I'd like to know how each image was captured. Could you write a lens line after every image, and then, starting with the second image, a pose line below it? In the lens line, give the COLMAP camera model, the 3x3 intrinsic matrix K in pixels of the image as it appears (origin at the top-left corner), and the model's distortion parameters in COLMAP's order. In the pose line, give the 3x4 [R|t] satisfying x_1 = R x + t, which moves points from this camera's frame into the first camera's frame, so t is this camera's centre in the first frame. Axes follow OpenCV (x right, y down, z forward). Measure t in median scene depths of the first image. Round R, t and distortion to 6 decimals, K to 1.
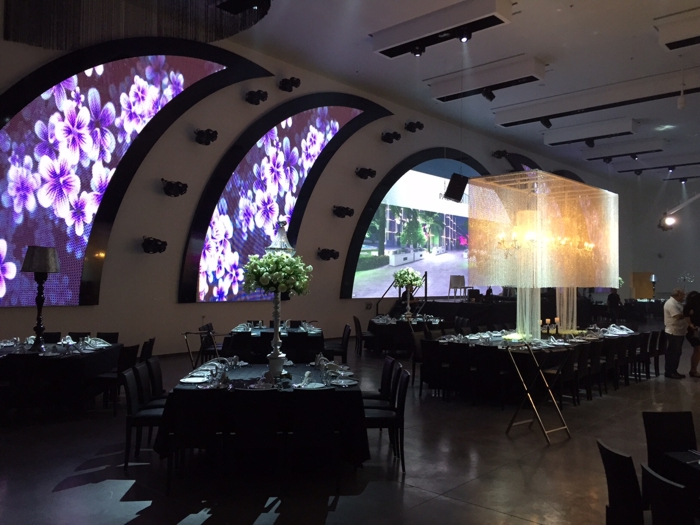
lens RADIAL K [[592.1, 0, 350.0], [0, 592.1, 262.5], [0, 0, 1]] dist [0.051514, -0.059559]
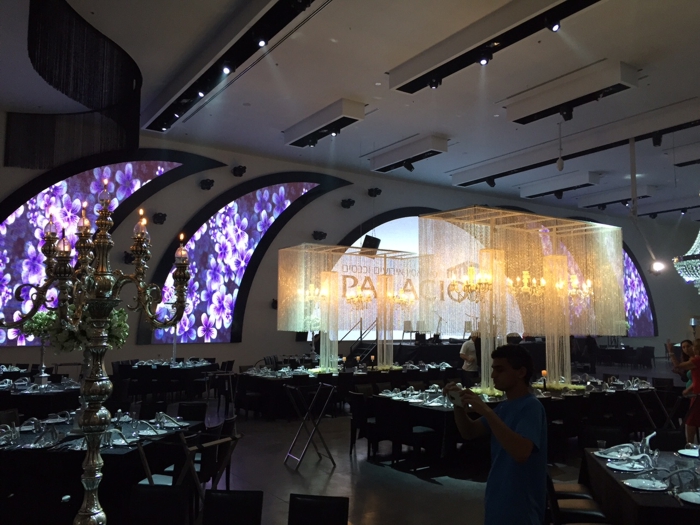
lens RADIAL K [[592.1, 0, 350.0], [0, 592.1, 262.5], [0, 0, 1]] dist [0.051514, -0.059559]
pose [[0.970436, -0.027994, -0.239730, 0.395758], [0.010584, 0.997231, -0.073605, -0.008642], [0.241127, 0.068892, 0.968045, -0.144428]]
